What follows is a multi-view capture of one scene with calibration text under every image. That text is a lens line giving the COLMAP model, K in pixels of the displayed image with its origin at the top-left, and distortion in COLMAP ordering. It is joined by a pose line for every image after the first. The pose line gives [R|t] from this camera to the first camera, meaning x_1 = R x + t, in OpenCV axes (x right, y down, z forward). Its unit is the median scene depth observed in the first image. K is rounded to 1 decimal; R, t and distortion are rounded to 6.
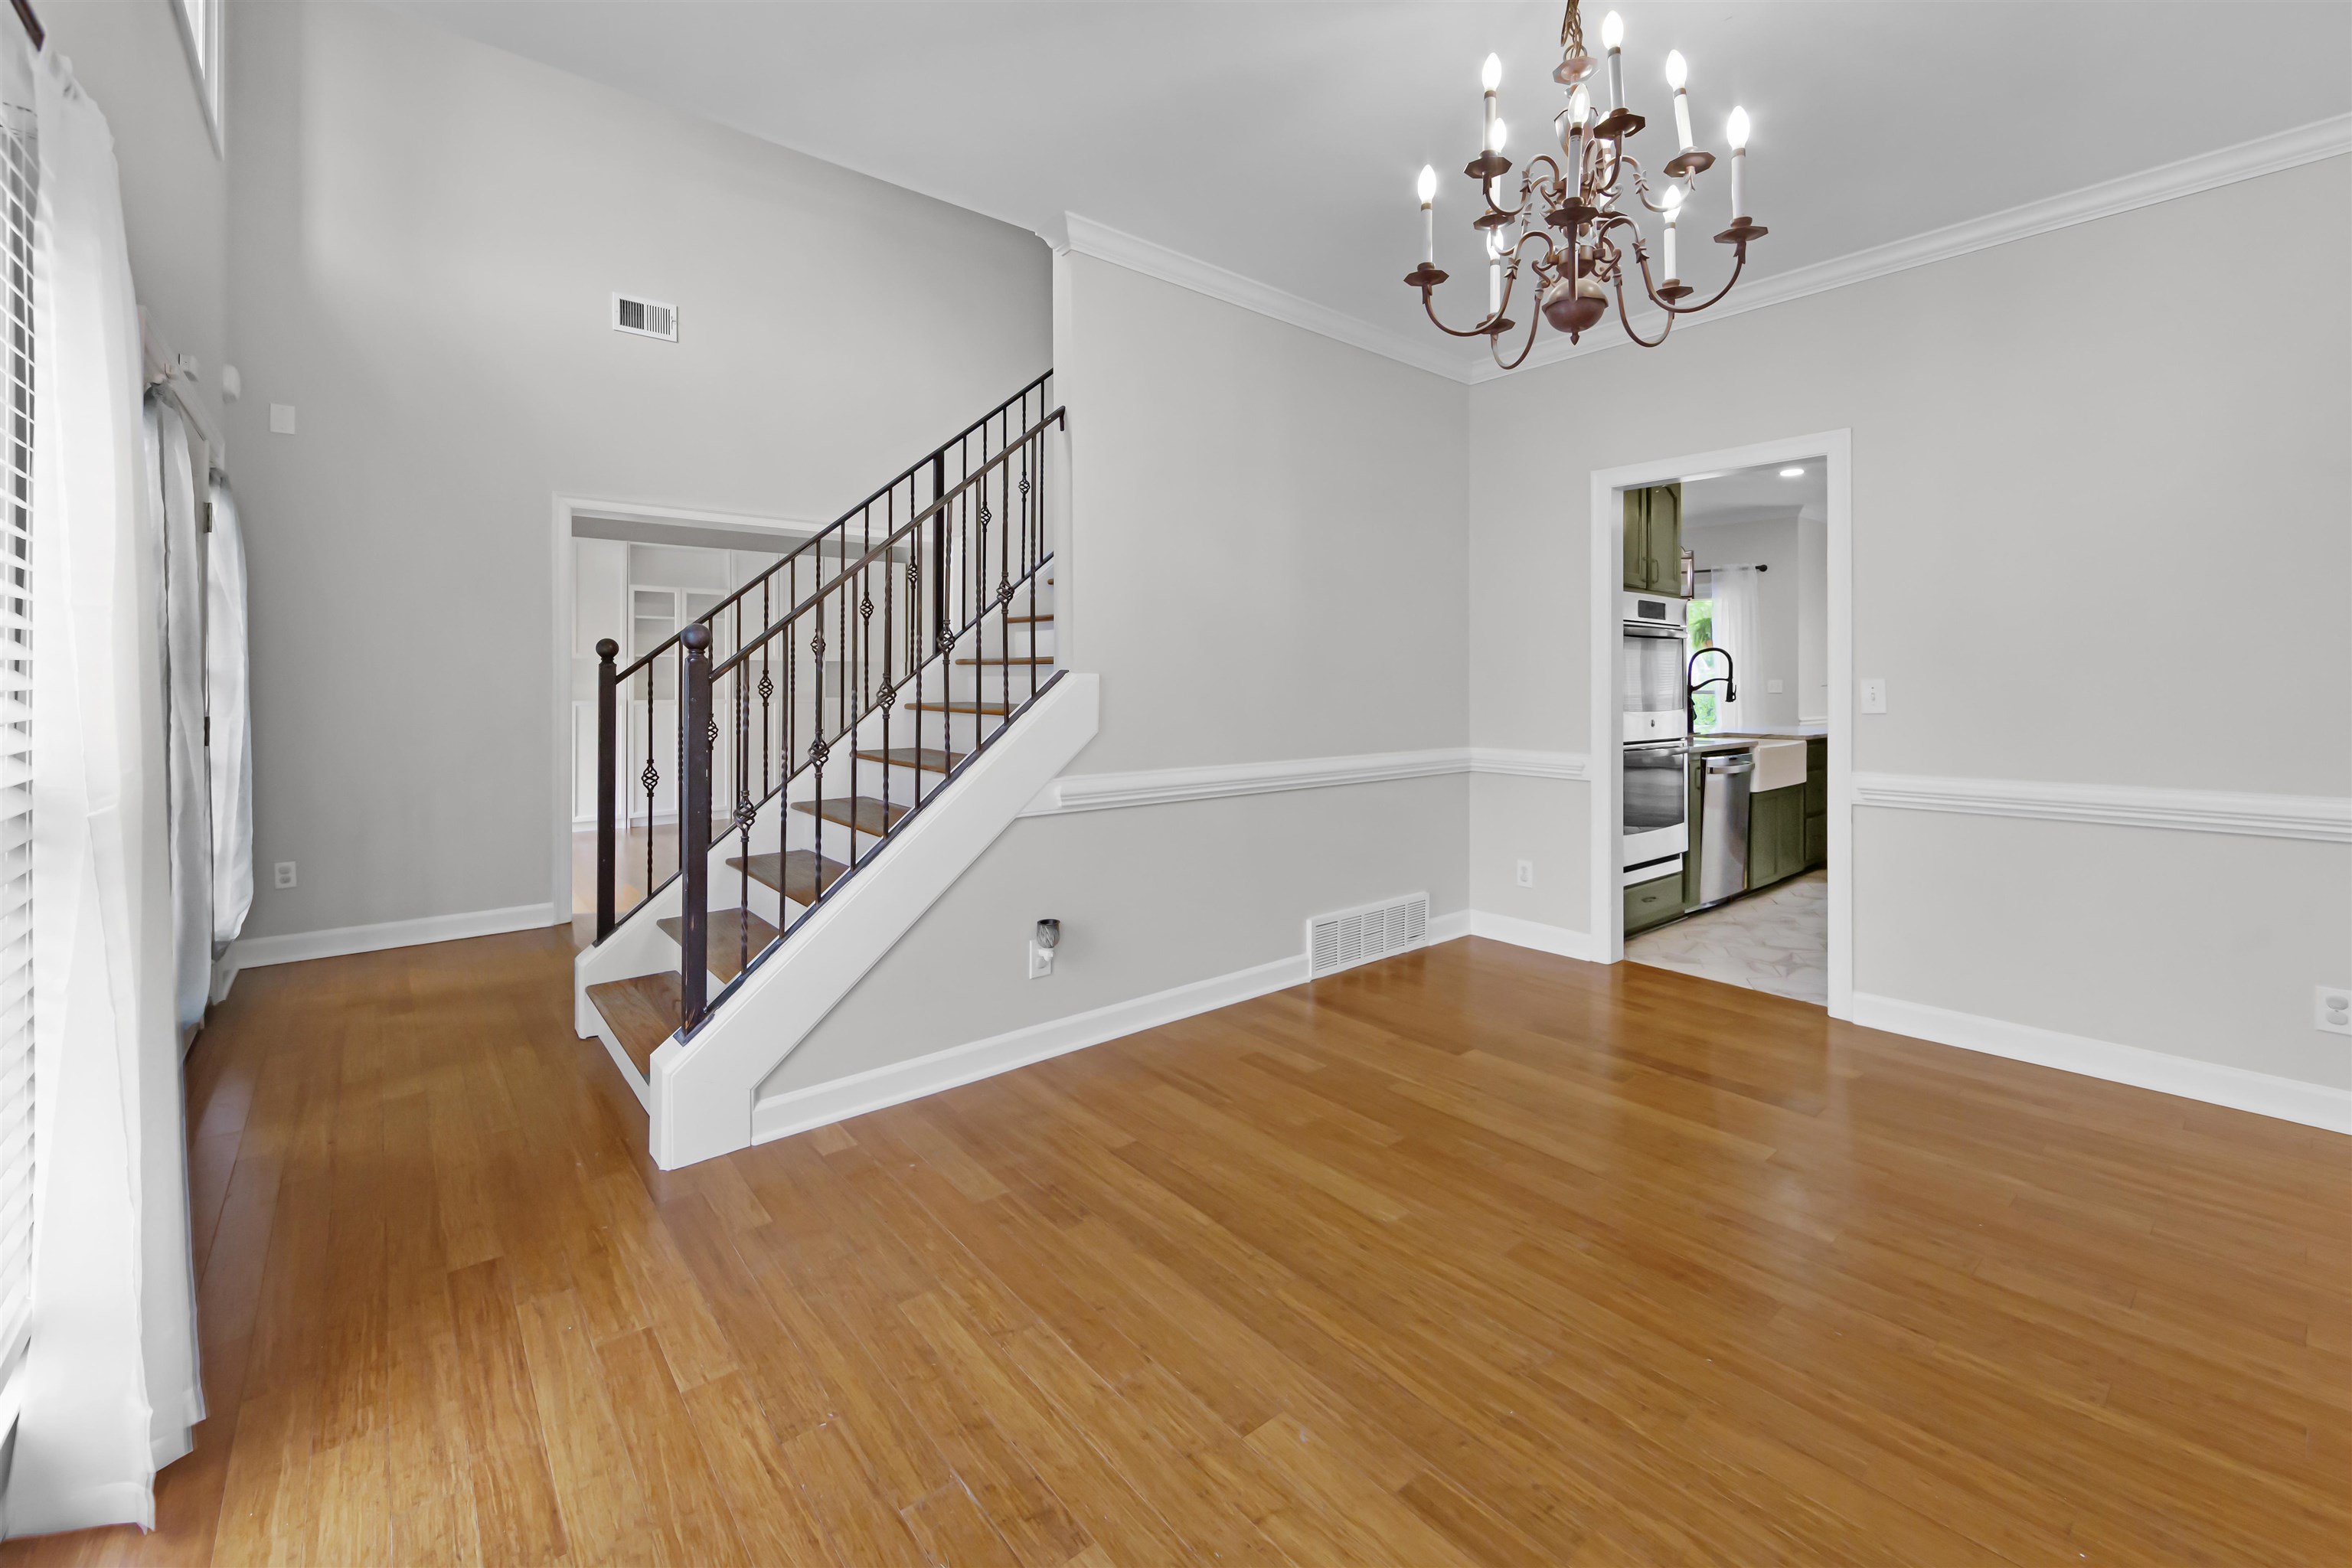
lens RADIAL K [[958.5, 0, 1183.3], [0, 958.5, 685.8], [0, 0, 1]] dist [-0.003270, -0.000198]
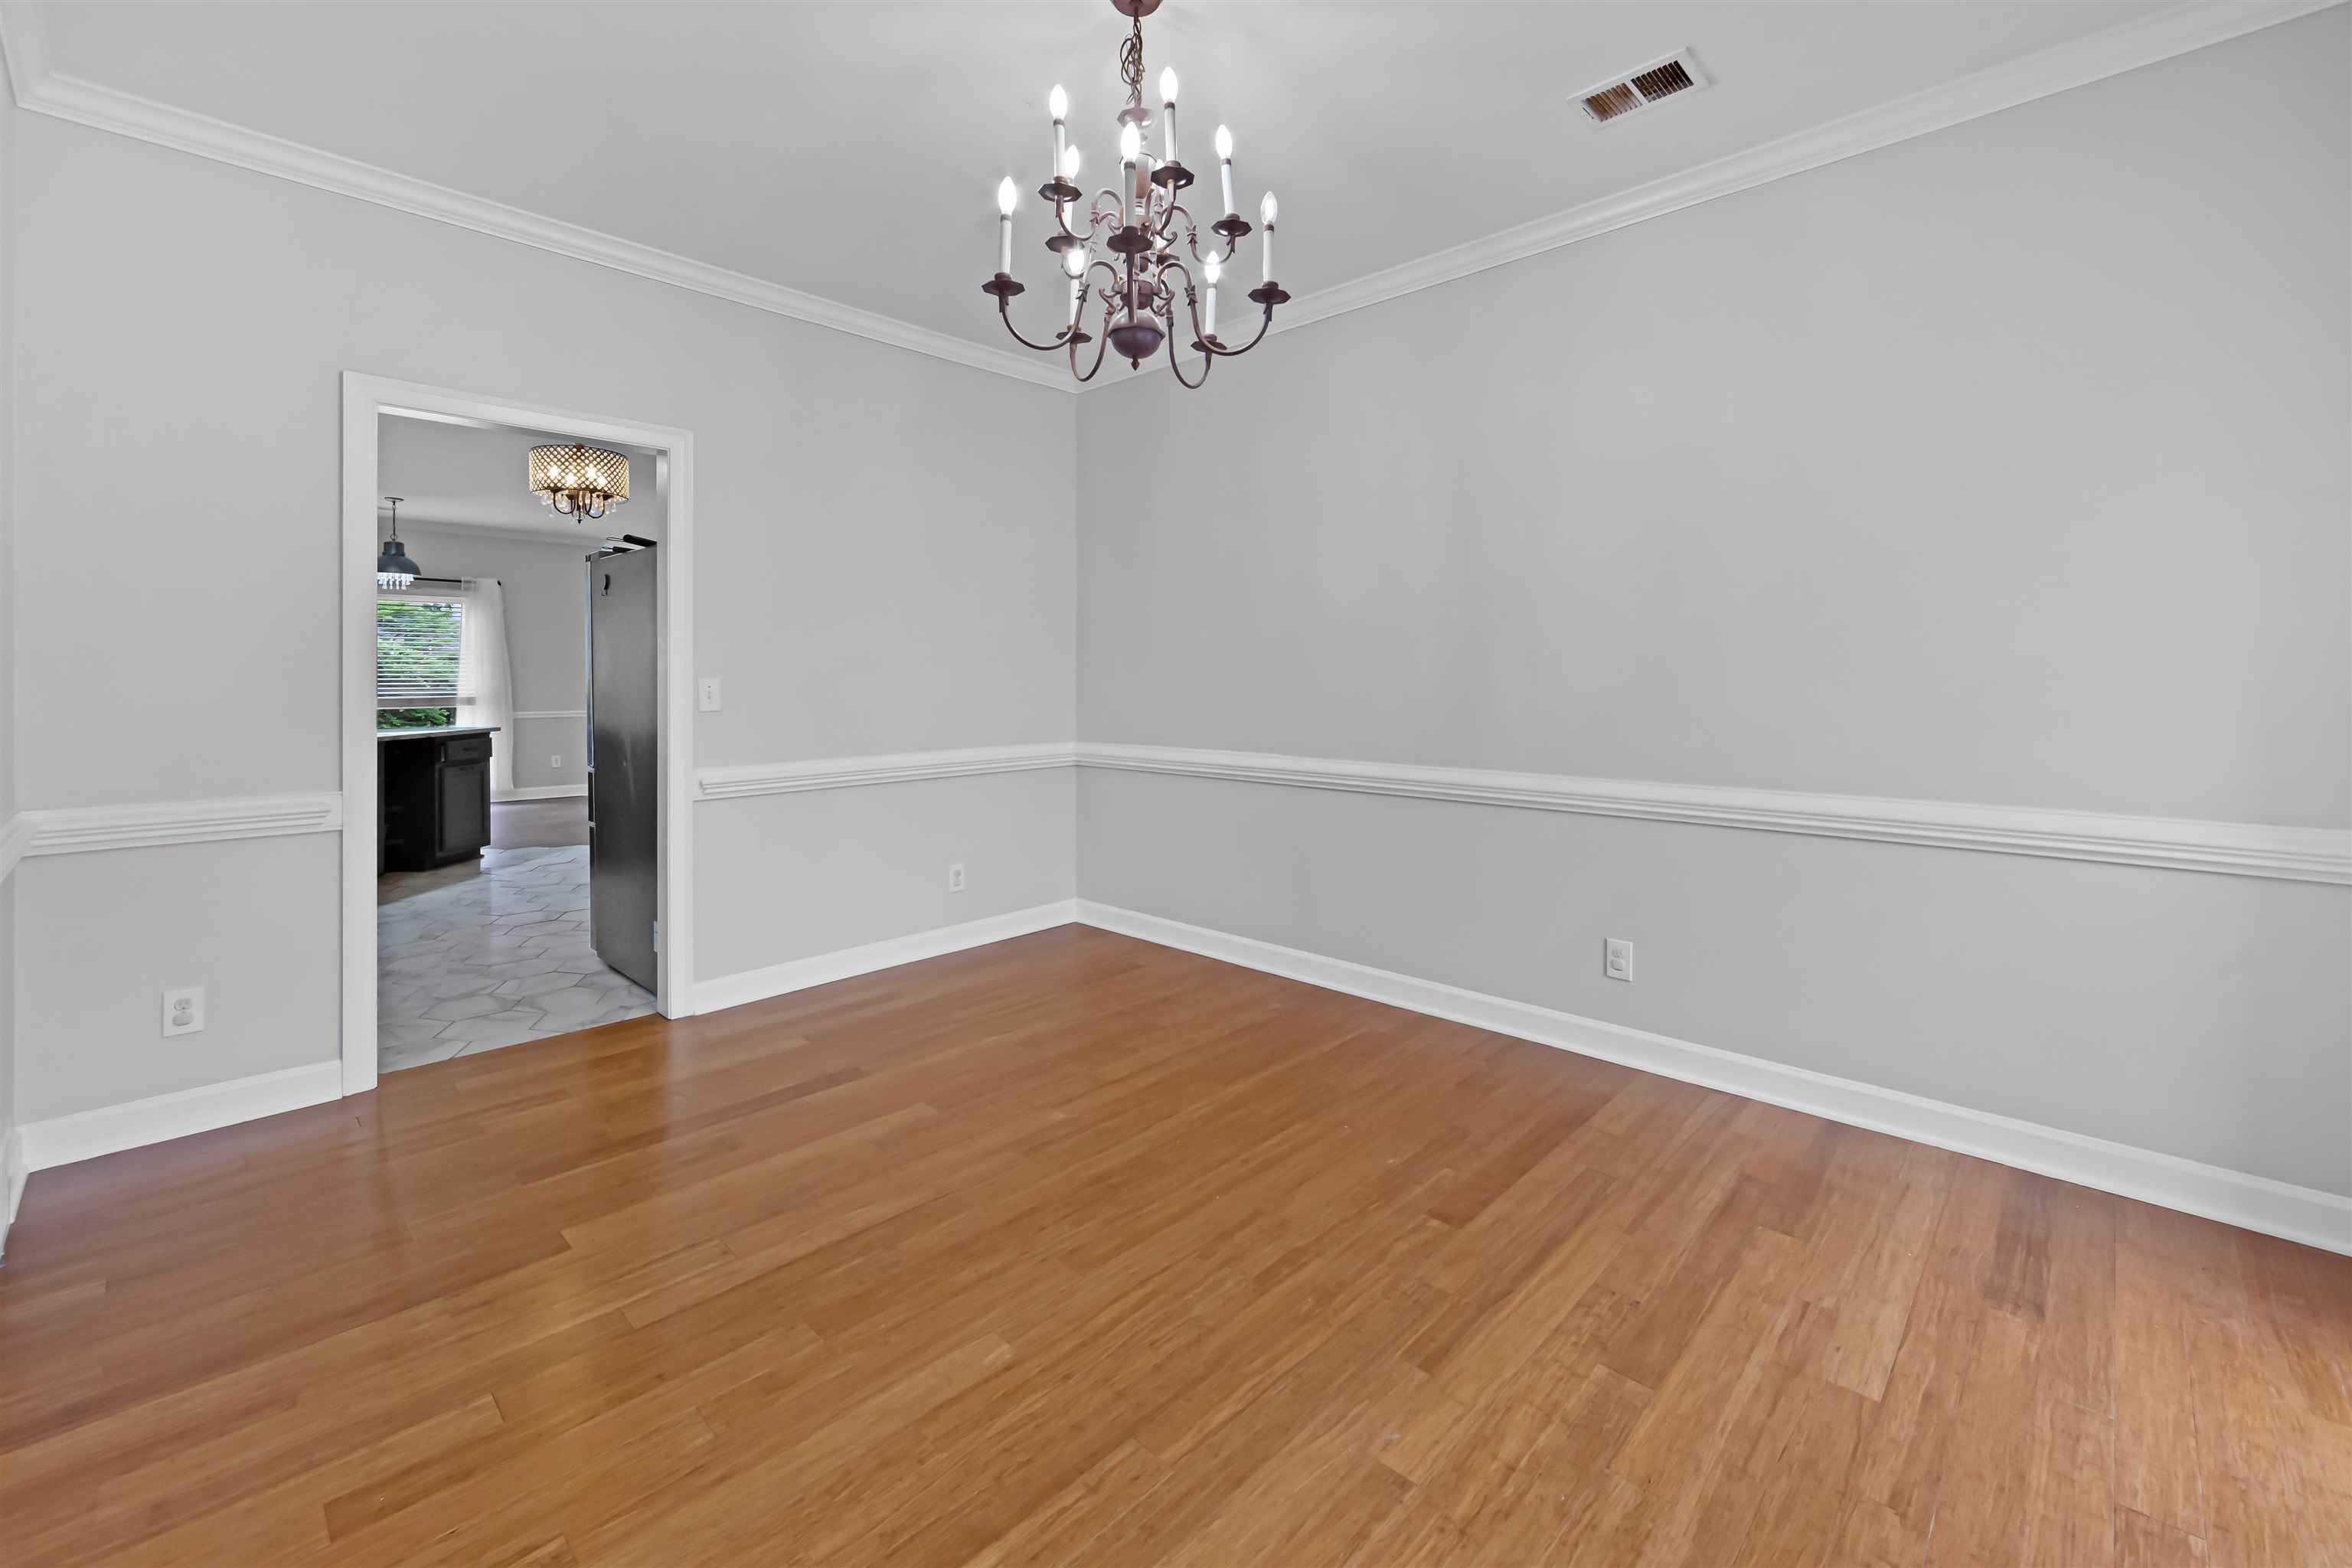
lens RADIAL K [[958.5, 0, 1195.2], [0, 958.5, 686.6], [0, 0, 1]] dist [-0.003270, -0.000198]
pose [[-0.103846, -0.010575, 0.994537, -0.674550], [0.007037, 0.999911, 0.011367, -0.011646], [-0.994568, 0.008179, -0.103763, 1.043439]]
